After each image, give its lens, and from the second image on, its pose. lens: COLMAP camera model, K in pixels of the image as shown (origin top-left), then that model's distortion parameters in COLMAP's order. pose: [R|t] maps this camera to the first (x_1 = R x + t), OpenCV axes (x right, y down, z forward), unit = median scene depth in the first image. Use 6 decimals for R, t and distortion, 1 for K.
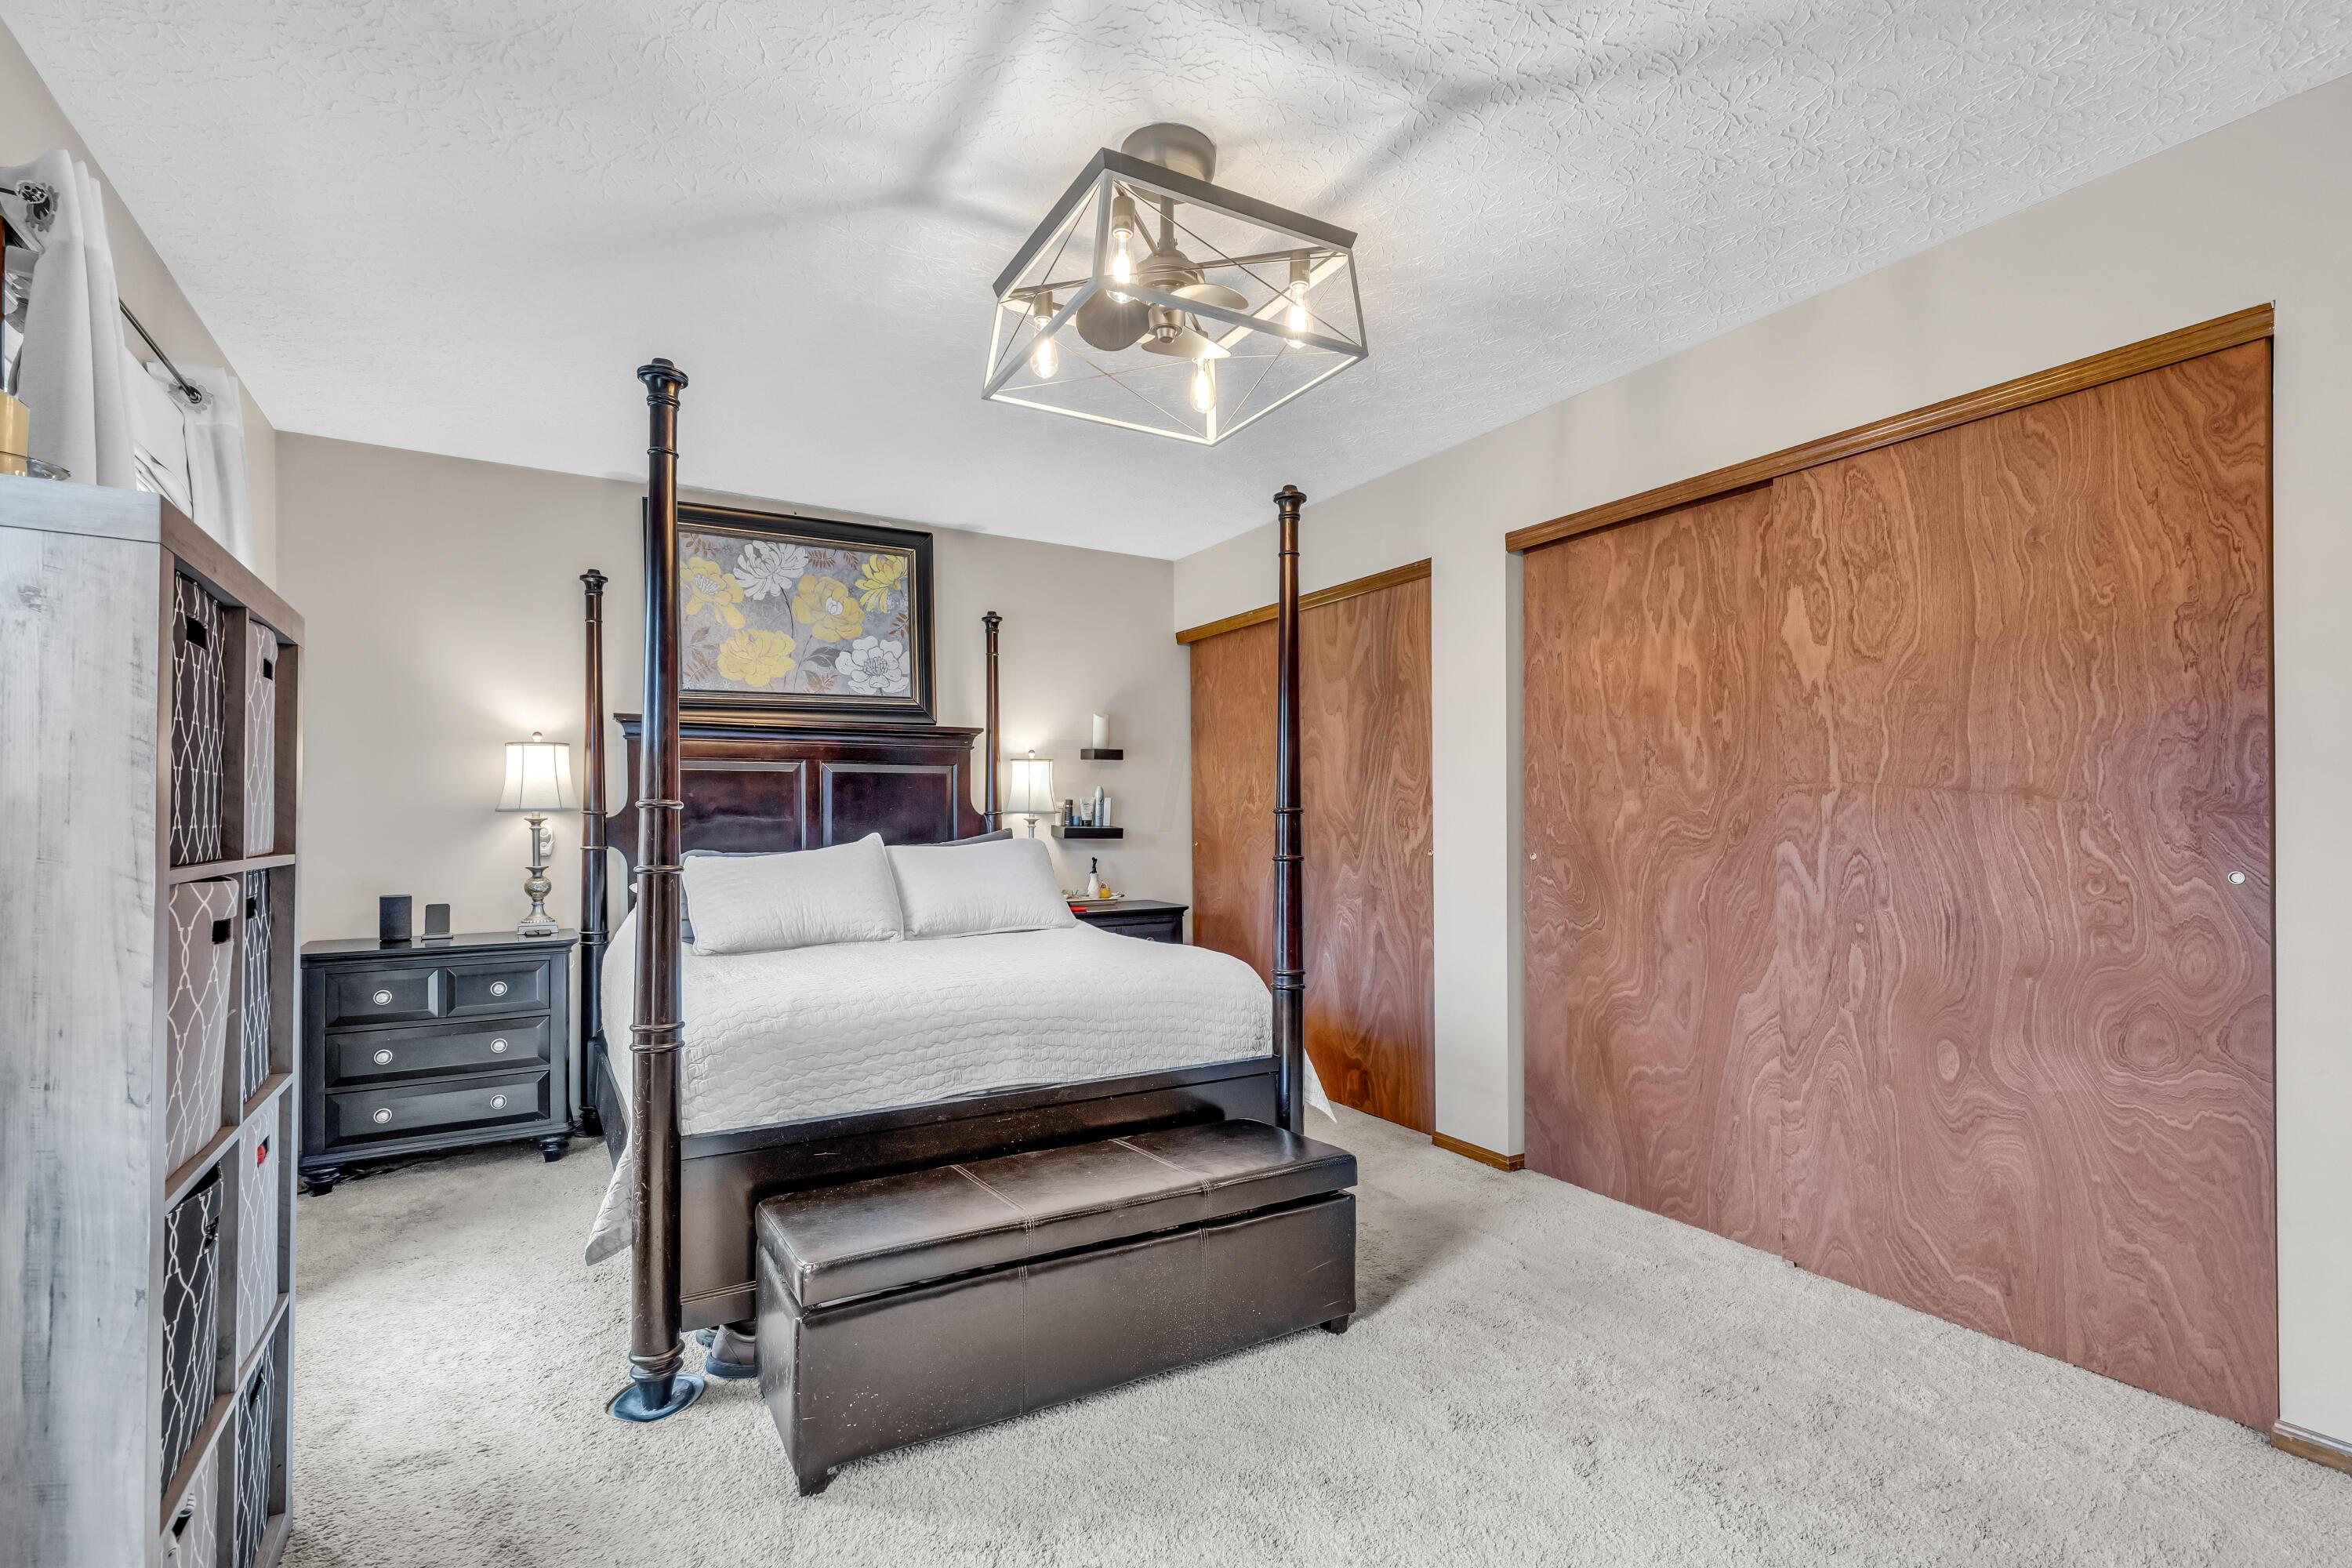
lens RADIAL K [[1082.5, 0, 1234.3], [0, 1082.5, 804.2], [0, 0, 1]] dist [0.011121, -0.002707]
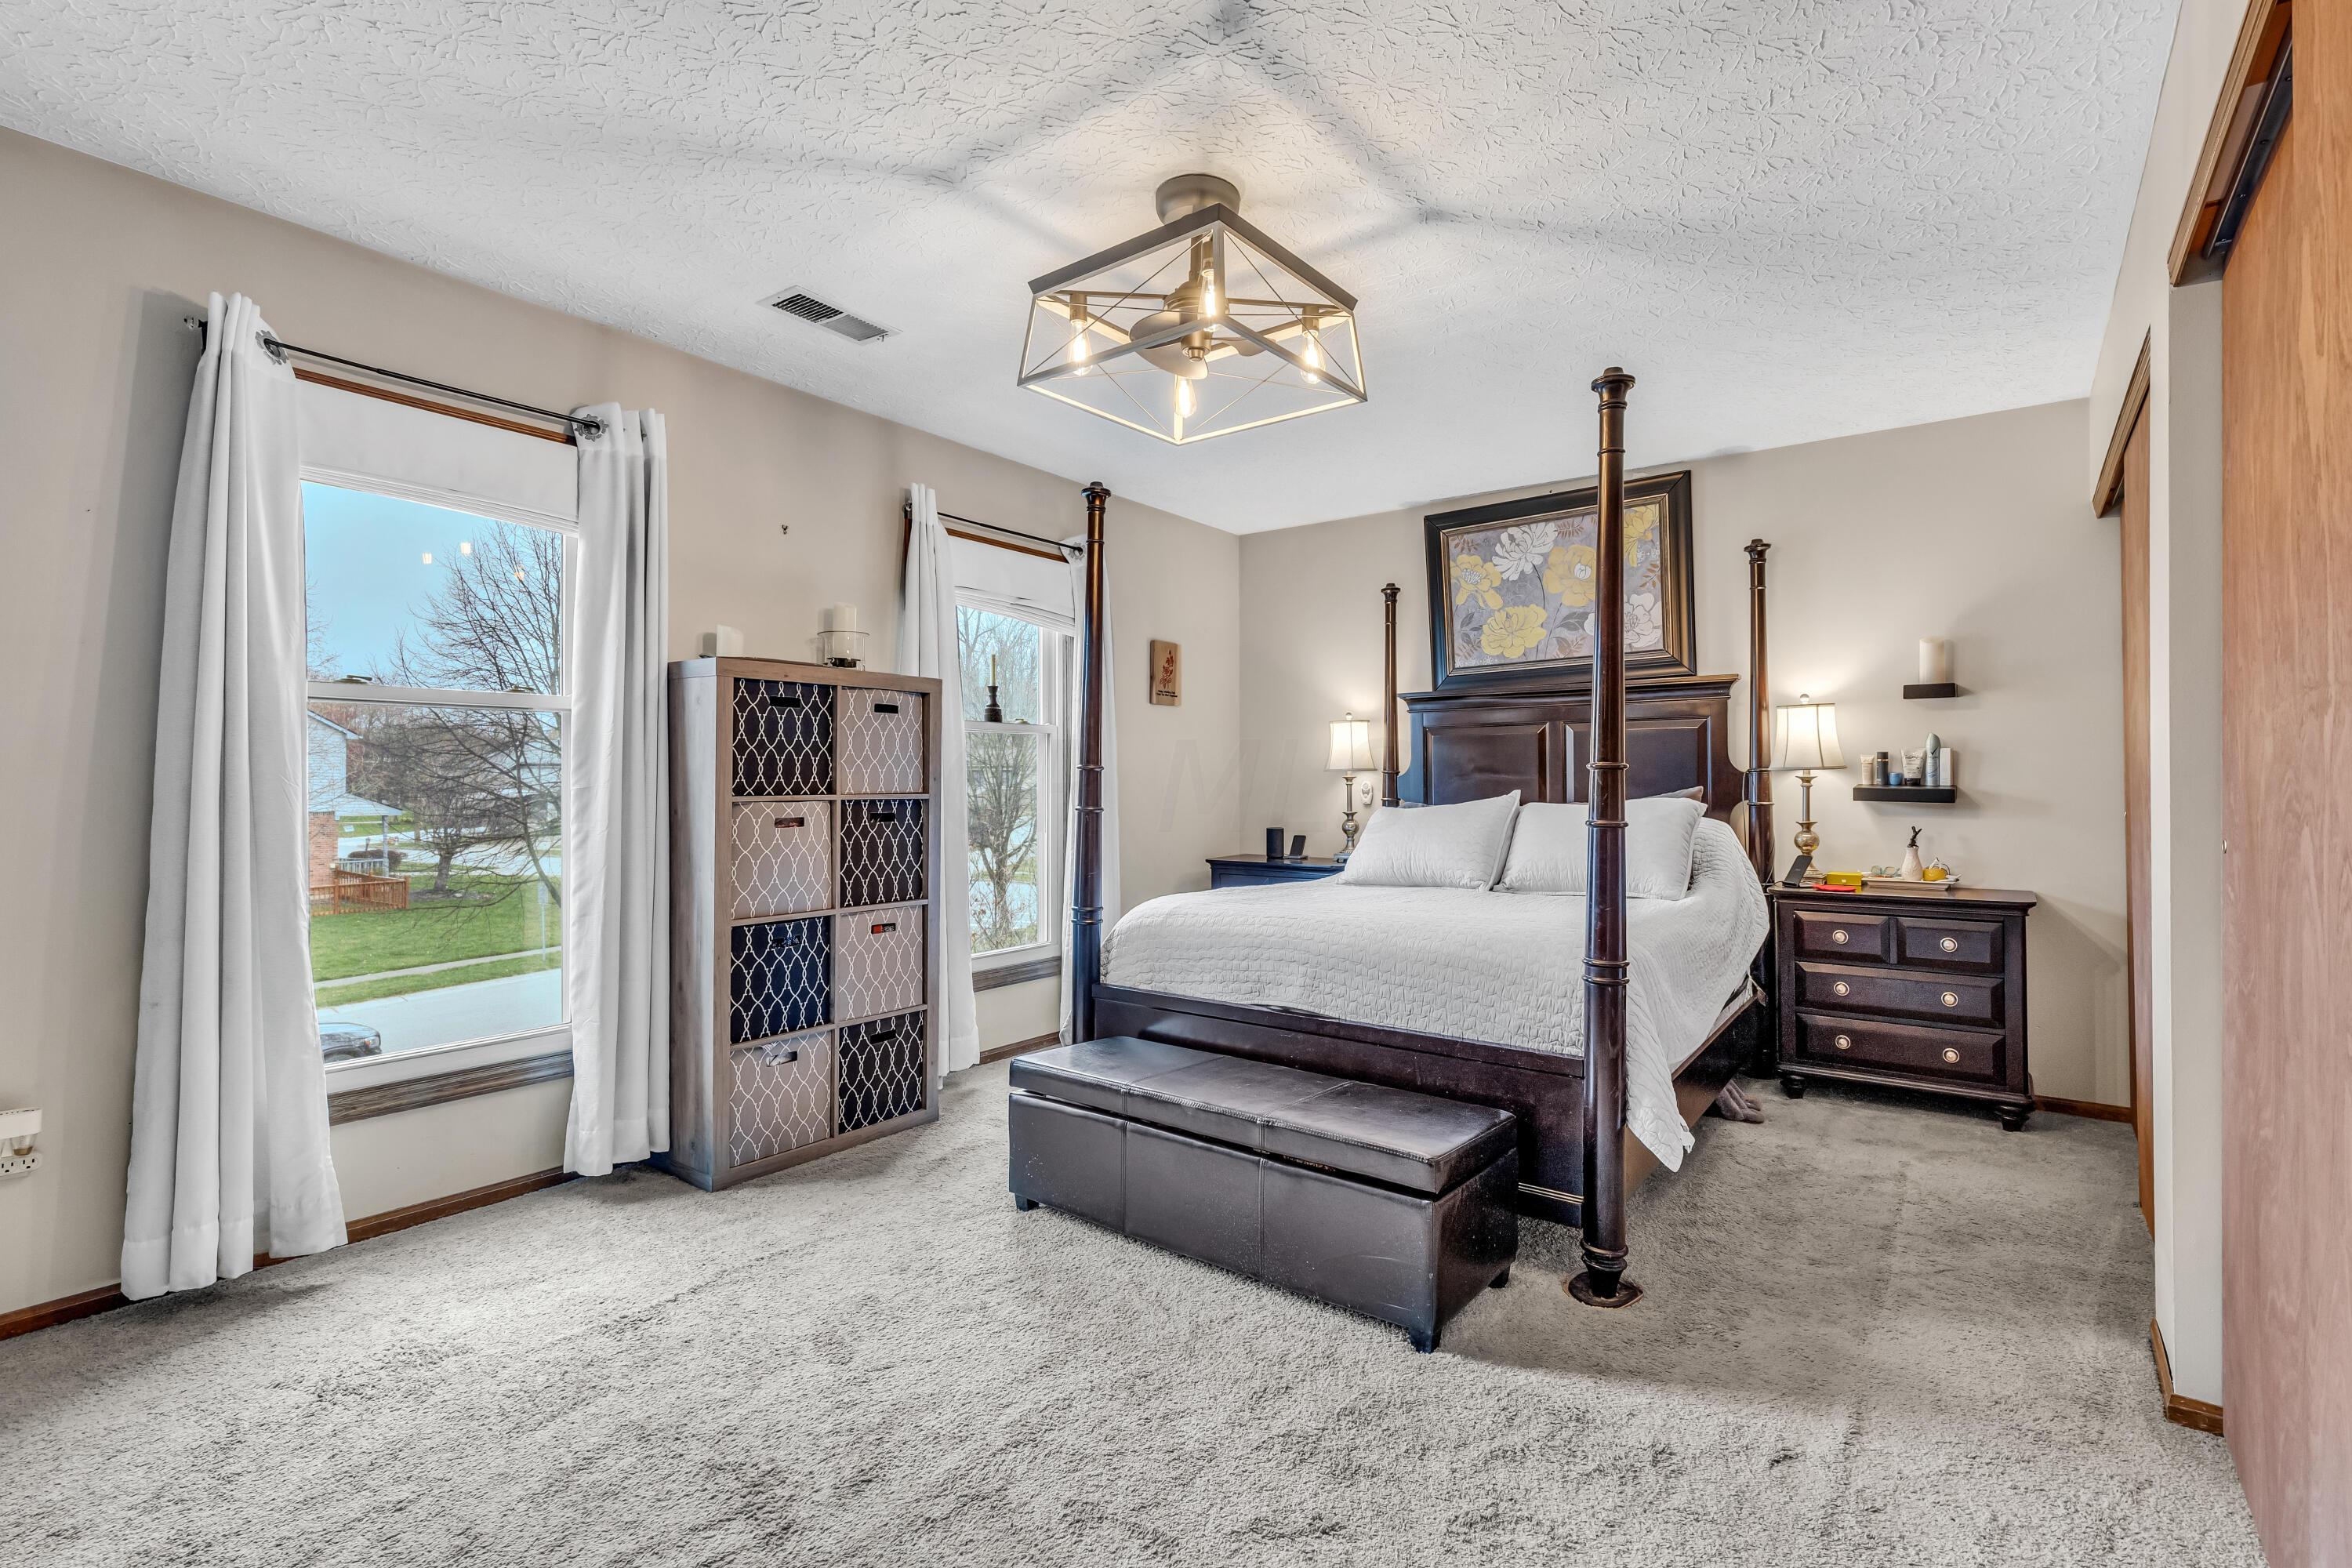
lens RADIAL K [[1082.5, 0, 1183.1], [0, 1082.5, 779.2], [0, 0, 1]] dist [0.011121, -0.002707]
pose [[0.361762, -0.000214, -0.932271, 0.482776], [0.013398, 0.999898, 0.004969, 0.006064], [0.932174, -0.014288, 0.361728, 0.282546]]
